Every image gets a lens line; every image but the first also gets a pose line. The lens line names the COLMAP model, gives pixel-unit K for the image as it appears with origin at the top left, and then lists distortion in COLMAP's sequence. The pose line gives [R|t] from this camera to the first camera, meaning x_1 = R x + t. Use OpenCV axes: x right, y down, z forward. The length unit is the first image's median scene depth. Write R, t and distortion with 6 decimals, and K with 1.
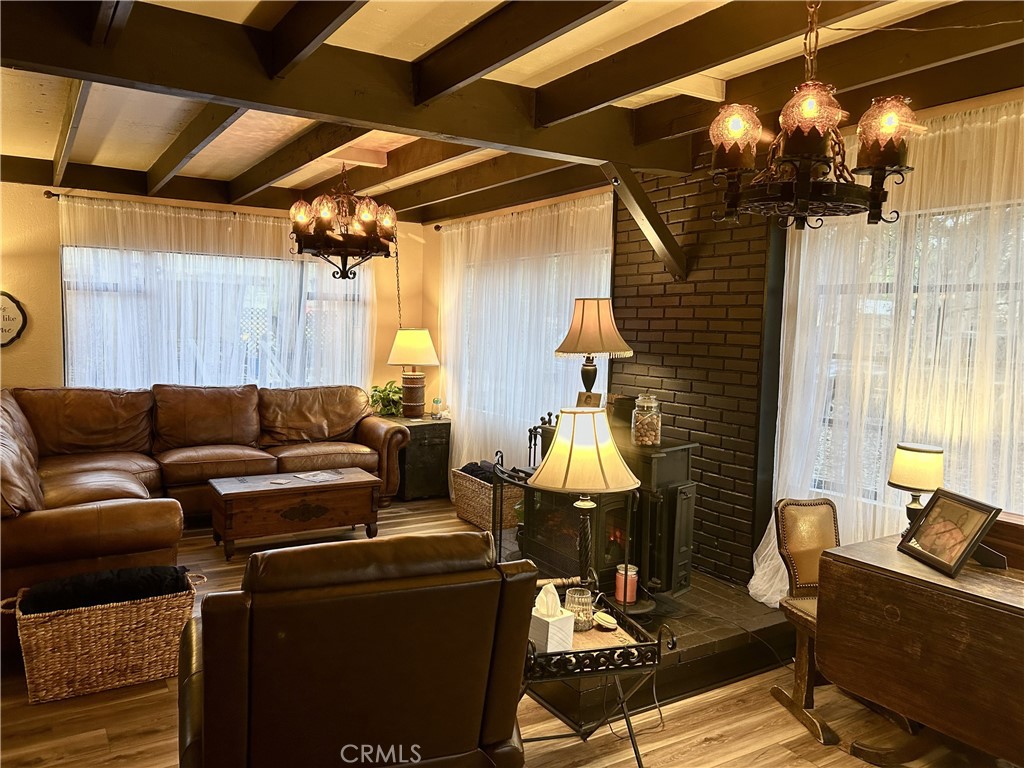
lens RADIAL K [[766.3, 0, 507.1], [0, 766.3, 382.8], [0, 0, 1]] dist [0.044504, -0.047852]
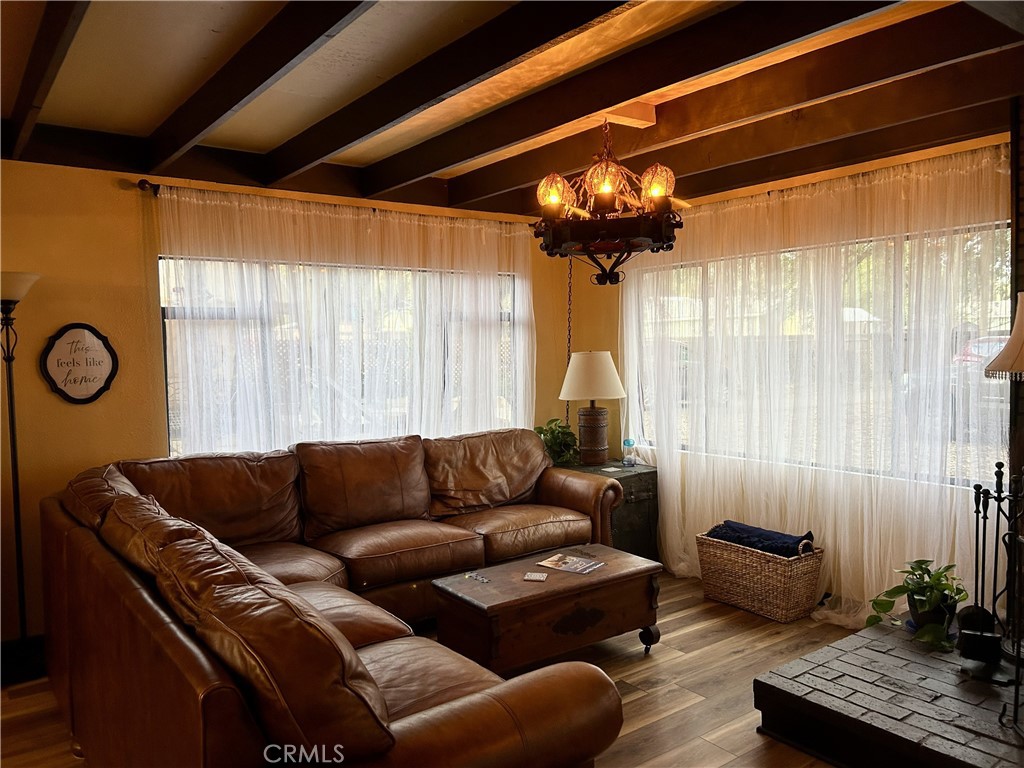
lens RADIAL K [[766.3, 0, 511.8], [0, 766.3, 383.9], [0, 0, 1]] dist [0.044504, -0.047852]
pose [[0.995731, -0.047881, 0.078909, -0.493626], [0.050226, 0.998345, -0.028003, -0.036937], [-0.077437, 0.031847, 0.996488, 0.416946]]
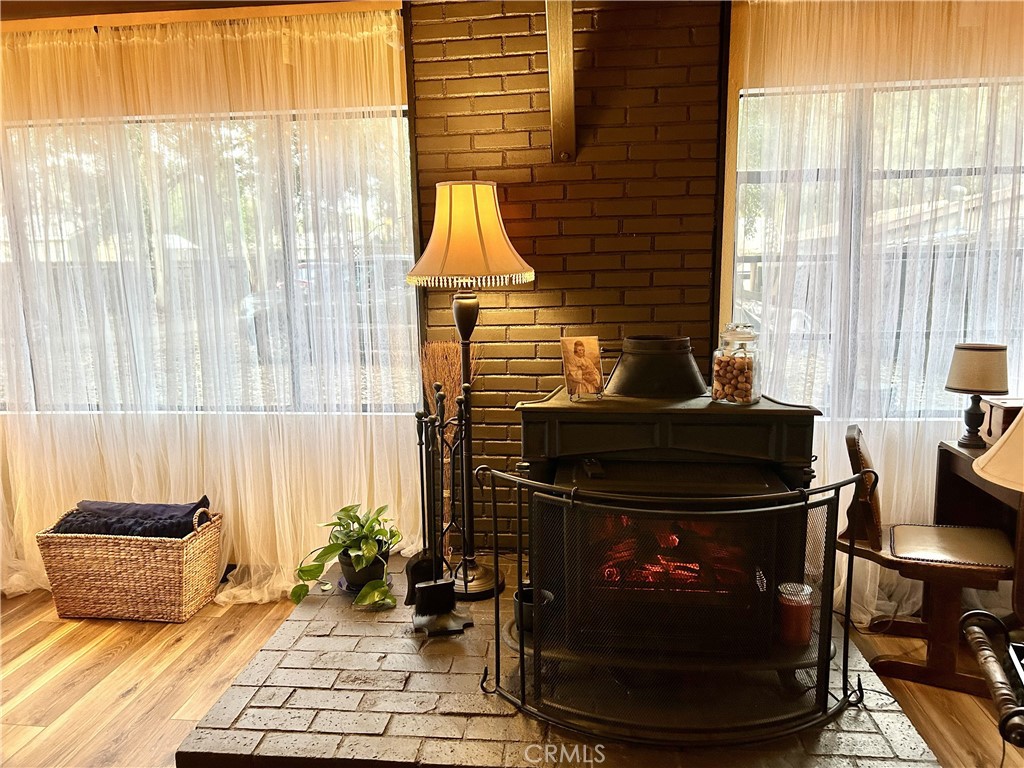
lens RADIAL K [[766.3, 0, 504.7], [0, 766.3, 384.8], [0, 0, 1]] dist [0.044504, -0.047852]
pose [[0.613600, -0.167762, 0.771590, -0.424104], [0.096050, 0.985771, 0.137948, -0.041911], [-0.783753, -0.010534, 0.620983, 0.706085]]
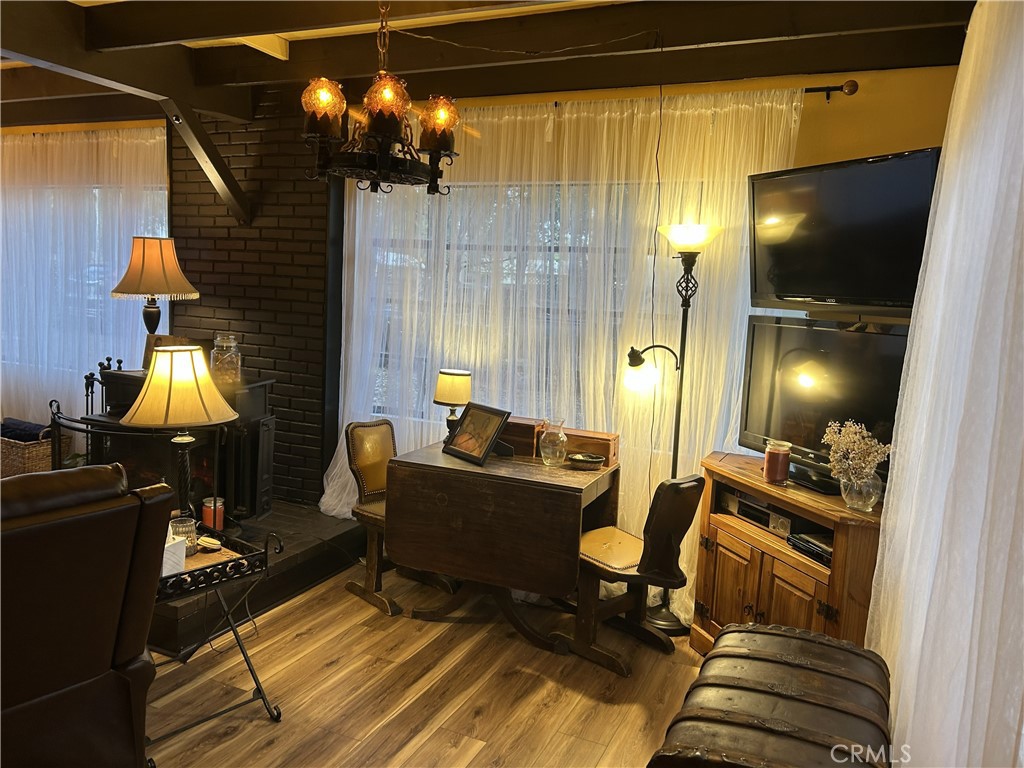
lens RADIAL K [[766.3, 0, 505.6], [0, 766.3, 379.7], [0, 0, 1]] dist [0.044504, -0.047852]
pose [[0.829733, -0.049029, 0.556003, -0.081288], [0.012537, 0.997520, 0.069254, 0.007889], [-0.558019, -0.050491, 0.828290, -0.076912]]
